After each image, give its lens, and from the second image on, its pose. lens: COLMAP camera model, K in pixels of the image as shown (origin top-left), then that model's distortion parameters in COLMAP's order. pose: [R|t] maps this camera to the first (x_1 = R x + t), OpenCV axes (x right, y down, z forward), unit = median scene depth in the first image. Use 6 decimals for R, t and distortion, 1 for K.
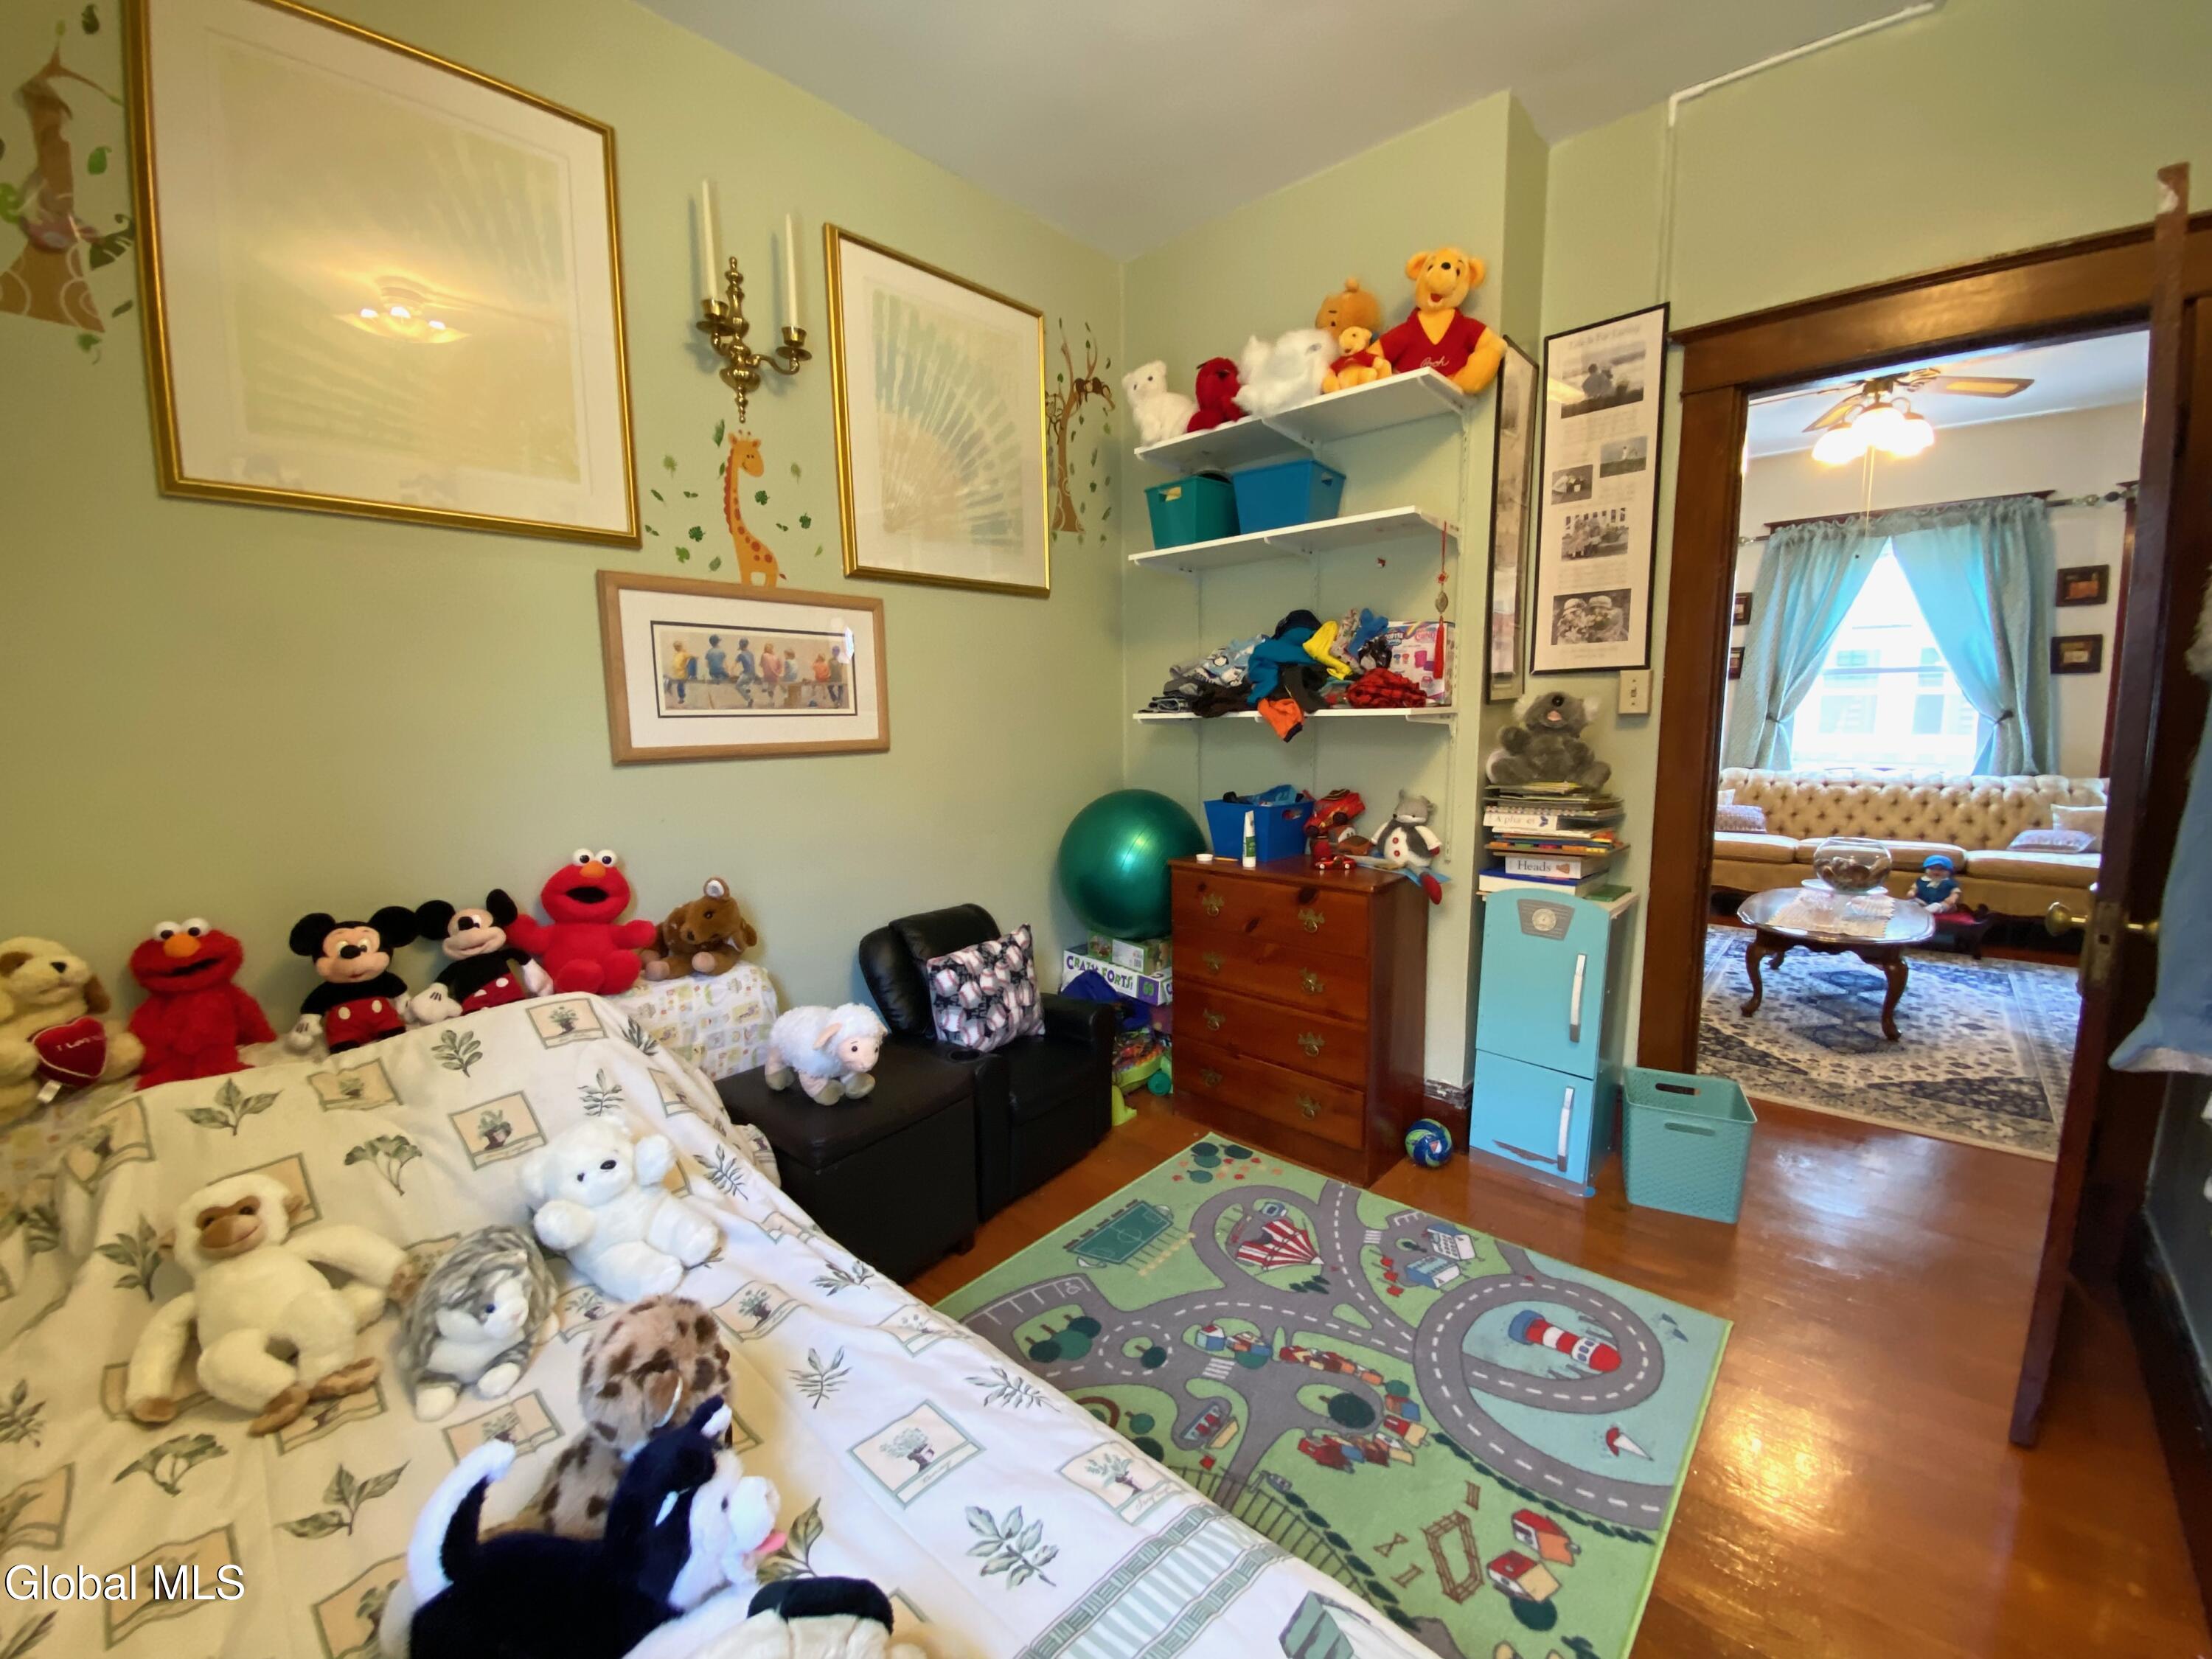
lens RADIAL K [[938.0, 0, 1111.0], [0, 938.0, 821.0], [0, 0, 1]] dist [0.069530, -0.043756]
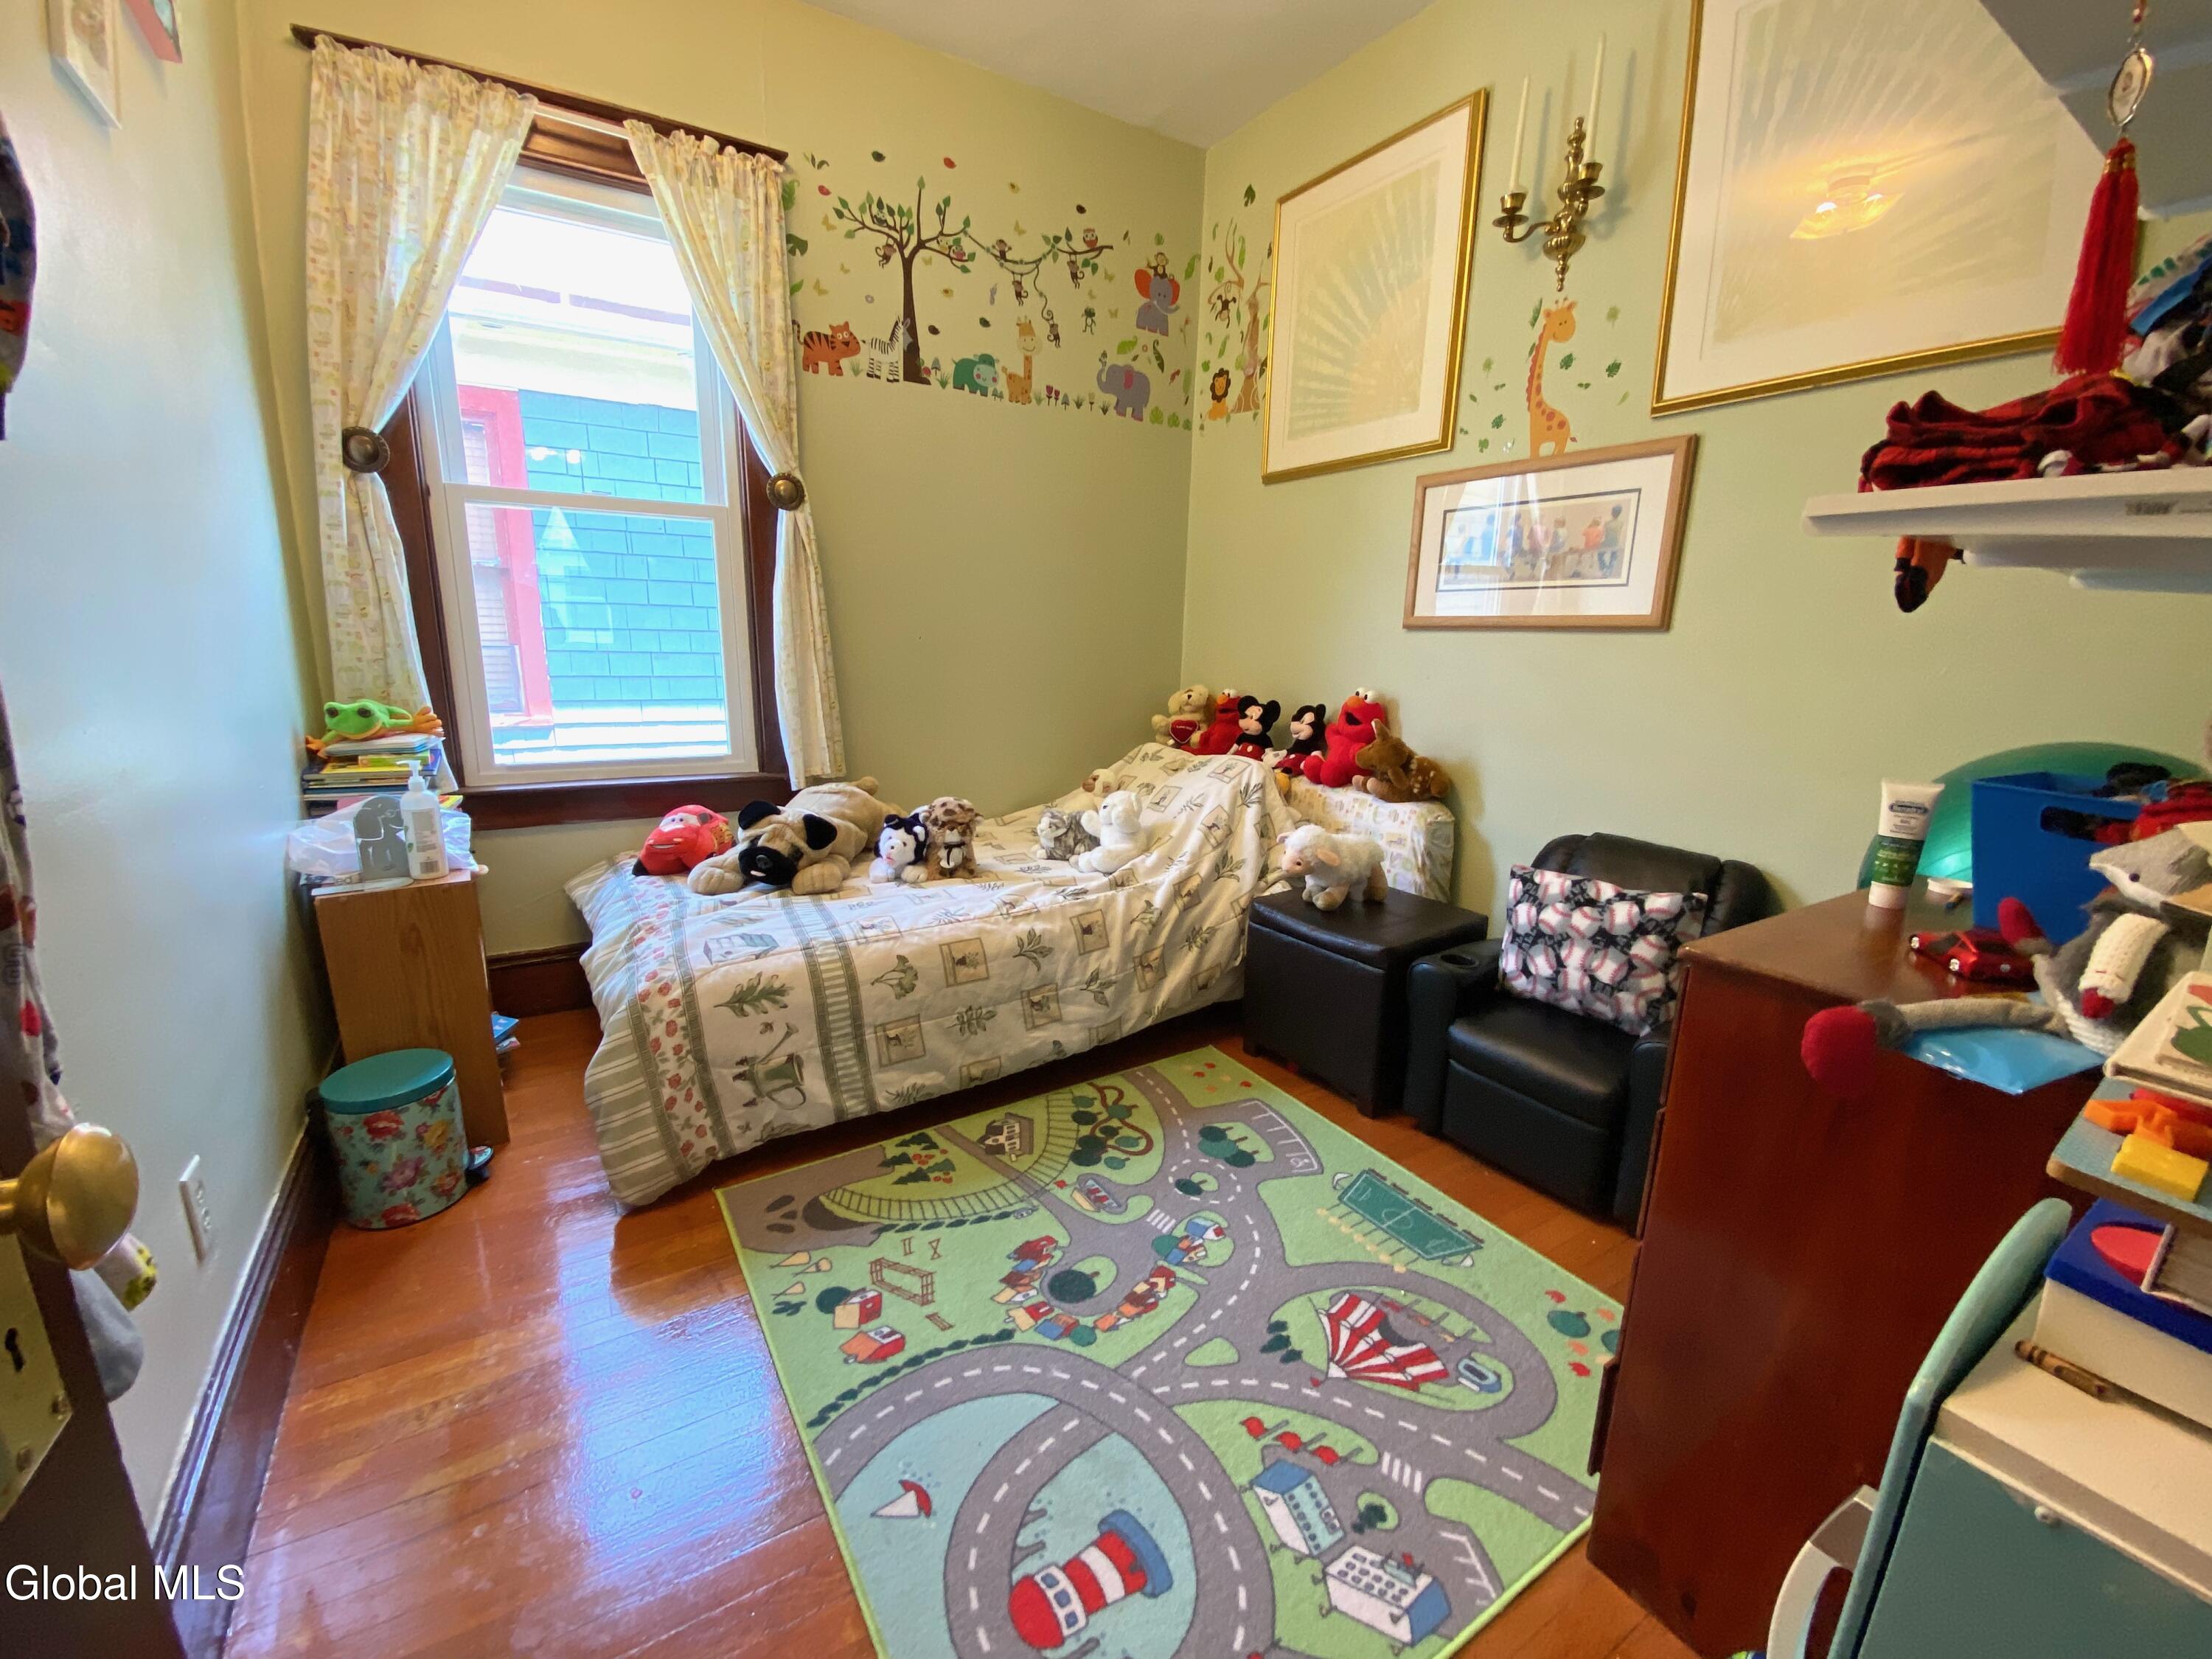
lens RADIAL K [[925.6, 0, 1113.4], [0, 925.6, 866.7], [0, 0, 1]] dist [-0.001852, -0.017090]
pose [[-0.311977, 0.226813, -0.922619, 0.834264], [-0.143659, 0.948660, 0.281792, -0.047272], [0.939166, 0.220455, -0.263376, 0.991491]]
